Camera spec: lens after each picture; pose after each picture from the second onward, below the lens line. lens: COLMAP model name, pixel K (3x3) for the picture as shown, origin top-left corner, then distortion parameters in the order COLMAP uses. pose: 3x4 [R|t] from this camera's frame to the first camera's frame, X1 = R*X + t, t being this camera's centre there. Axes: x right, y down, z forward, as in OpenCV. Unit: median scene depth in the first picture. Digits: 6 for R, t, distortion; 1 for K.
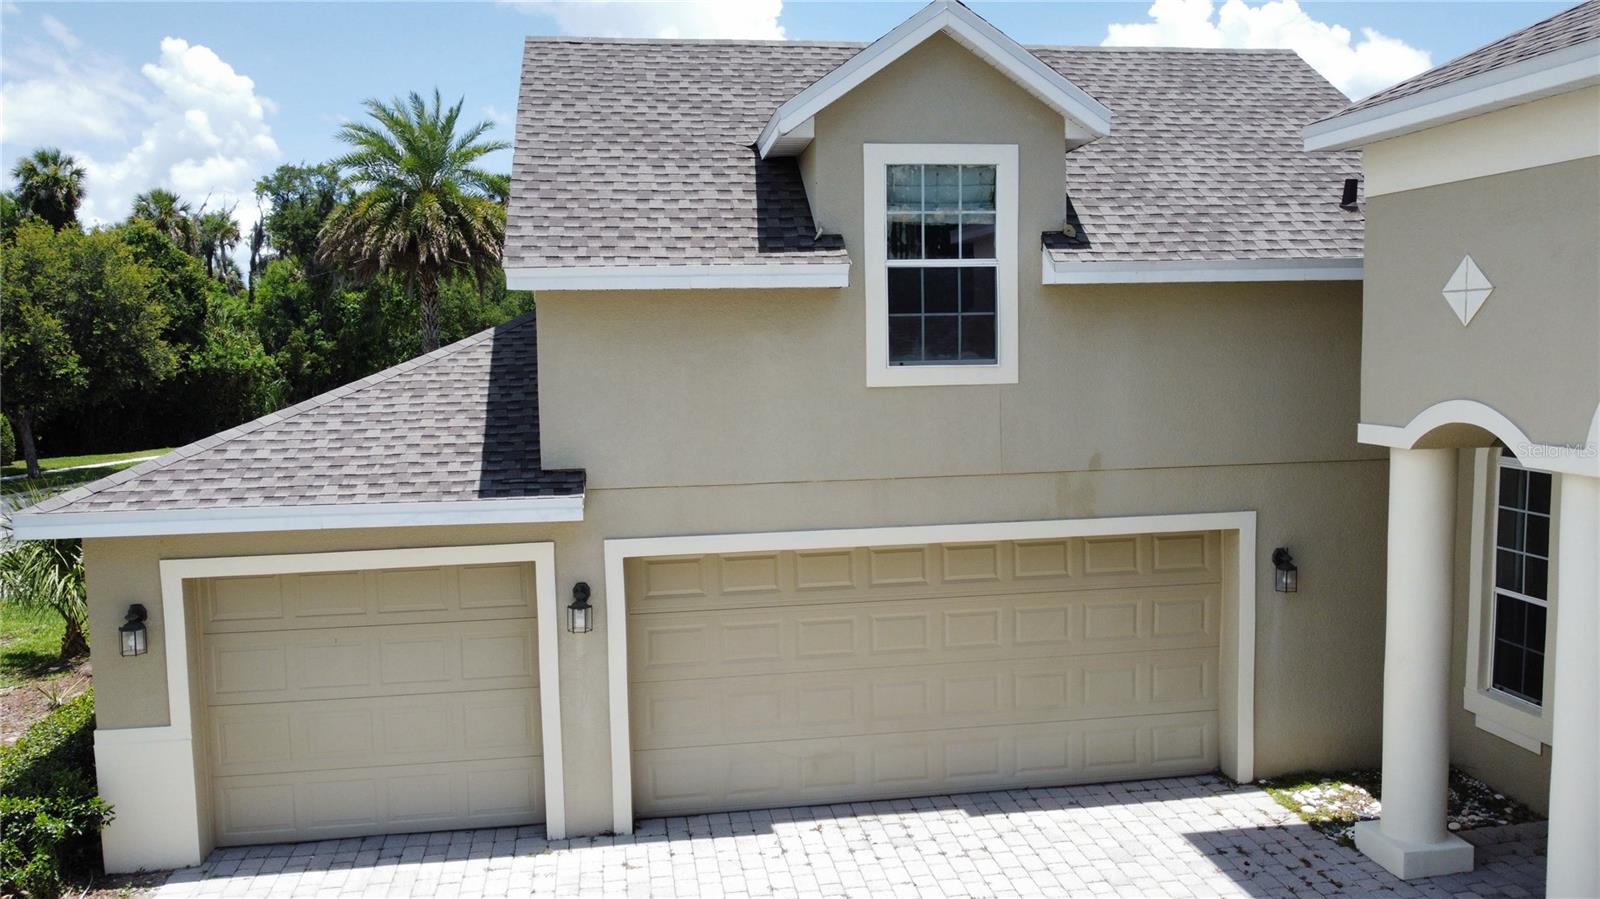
lens RADIAL K [[1216.5, 0, 800.0], [0, 1216.5, 449.5], [0, 0, 1]] dist [-0.004205, 0.001381]
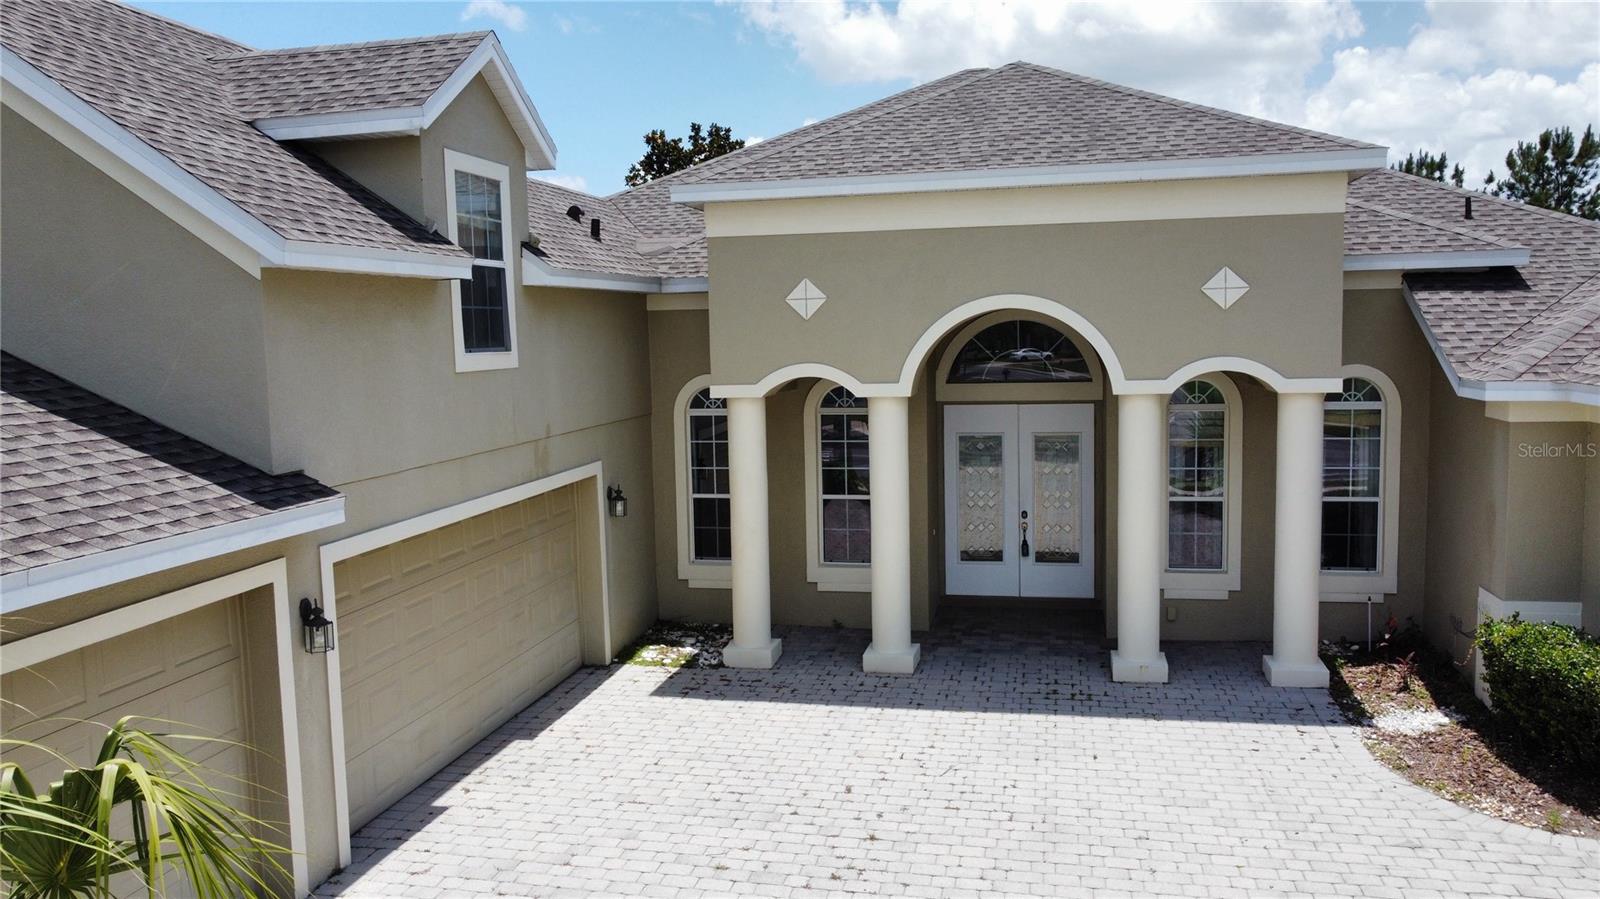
lens RADIAL K [[1216.5, 0, 800.0], [0, 1216.5, 449.5], [0, 0, 1]] dist [-0.004205, 0.001381]
pose [[0.353432, -0.083106, 0.931761, -0.852707], [0.104041, 0.993359, 0.049135, -0.004508], [-0.929656, 0.079575, 0.359731, 0.330358]]
